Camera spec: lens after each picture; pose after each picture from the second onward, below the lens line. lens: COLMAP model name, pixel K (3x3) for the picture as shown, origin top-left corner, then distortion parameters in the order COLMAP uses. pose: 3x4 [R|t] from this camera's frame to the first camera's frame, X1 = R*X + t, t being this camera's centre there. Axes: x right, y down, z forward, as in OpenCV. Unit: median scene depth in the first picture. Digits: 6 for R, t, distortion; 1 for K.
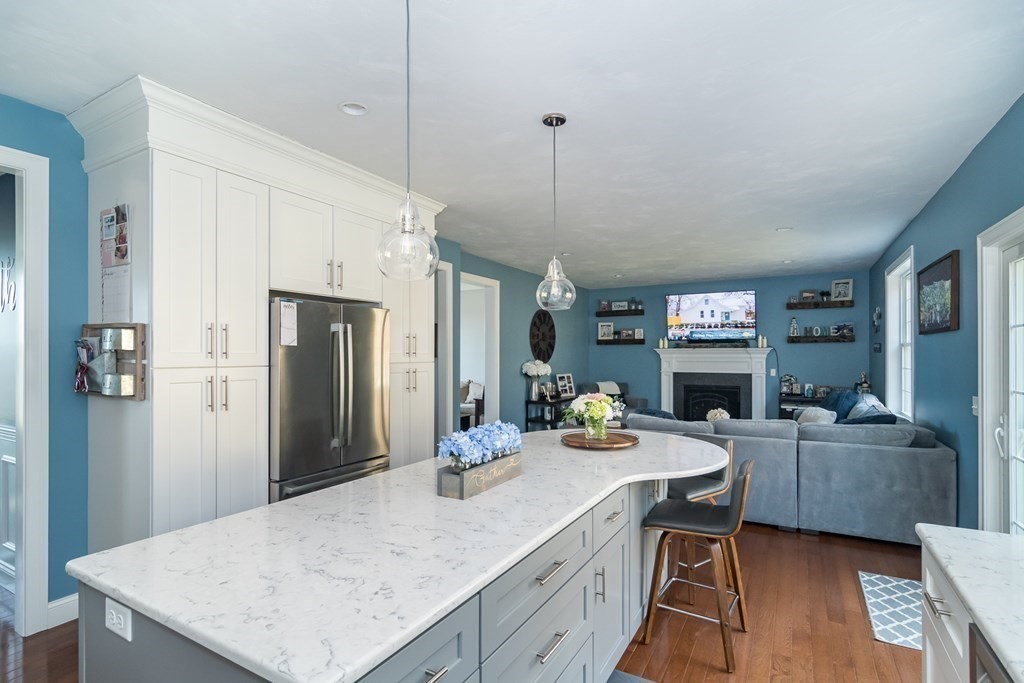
lens RADIAL K [[505.3, 0, 511.9], [0, 505.3, 348.6], [0, 0, 1]] dist [-0.001979, -0.000603]
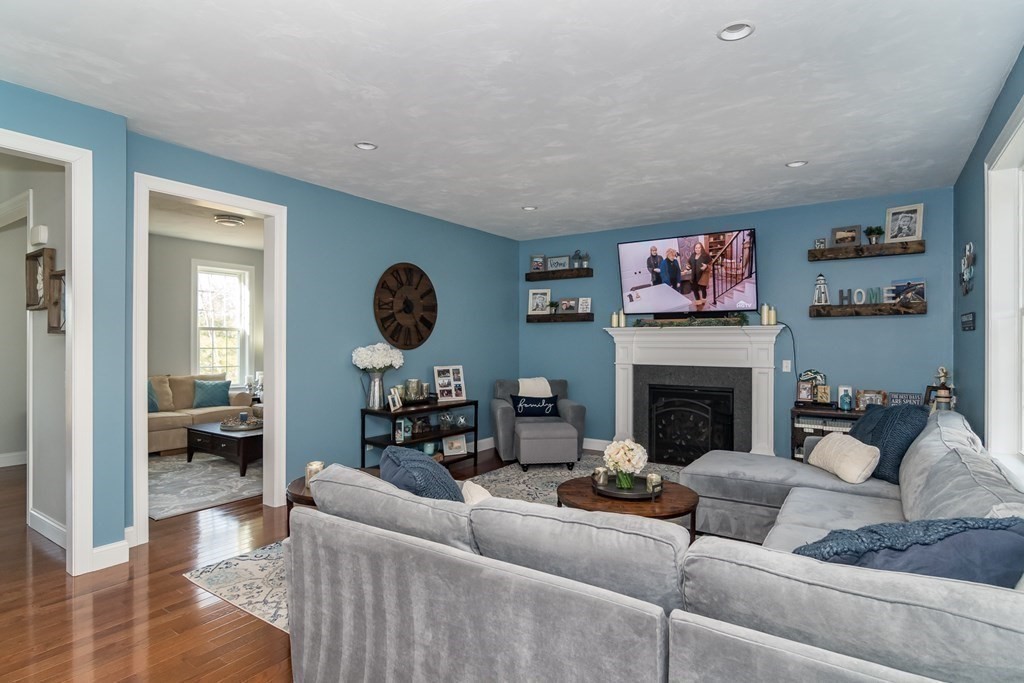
lens RADIAL K [[542.5, 0, 514.1], [0, 542.5, 337.2], [0, 0, 1]] dist [-0.004886, -0.000058]
pose [[0.997142, 0.003915, -0.075446, 0.241391], [-0.003854, 0.999992, 0.000953, 0.013123], [0.075449, -0.000660, 0.997149, 0.329569]]
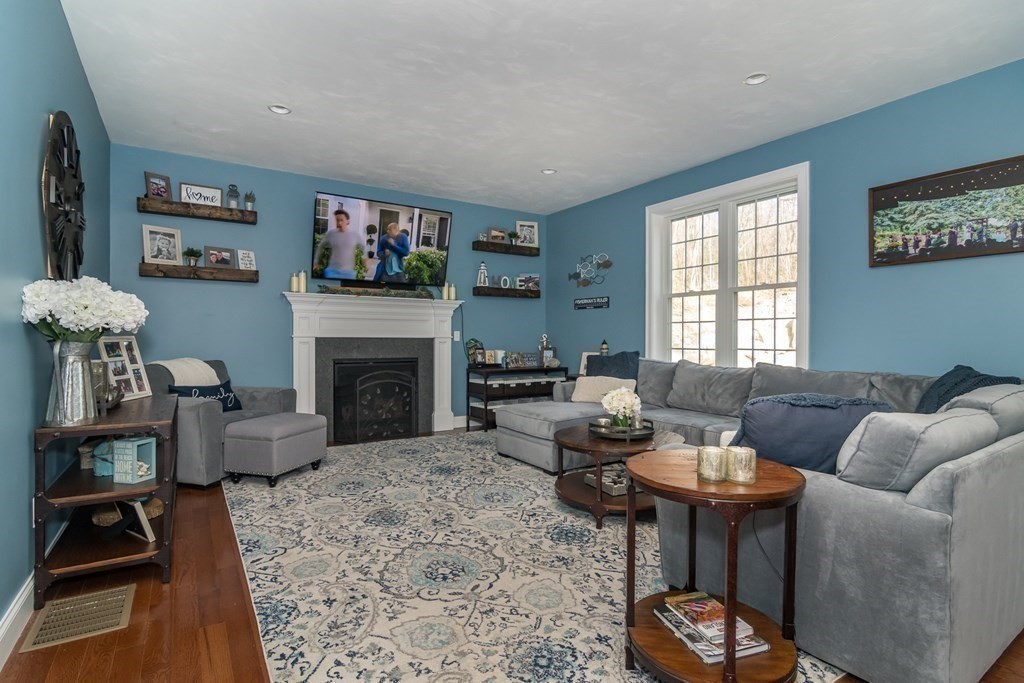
lens RADIAL K [[504.1, 0, 505.1], [0, 504.1, 340.9], [0, 0, 1]] dist [-0.002331, -0.000296]
pose [[0.450749, 0.001111, 0.892650, -0.083894], [-0.011772, 0.999920, 0.004699, 0.049757], [-0.892573, -0.012627, 0.450725, 0.621865]]
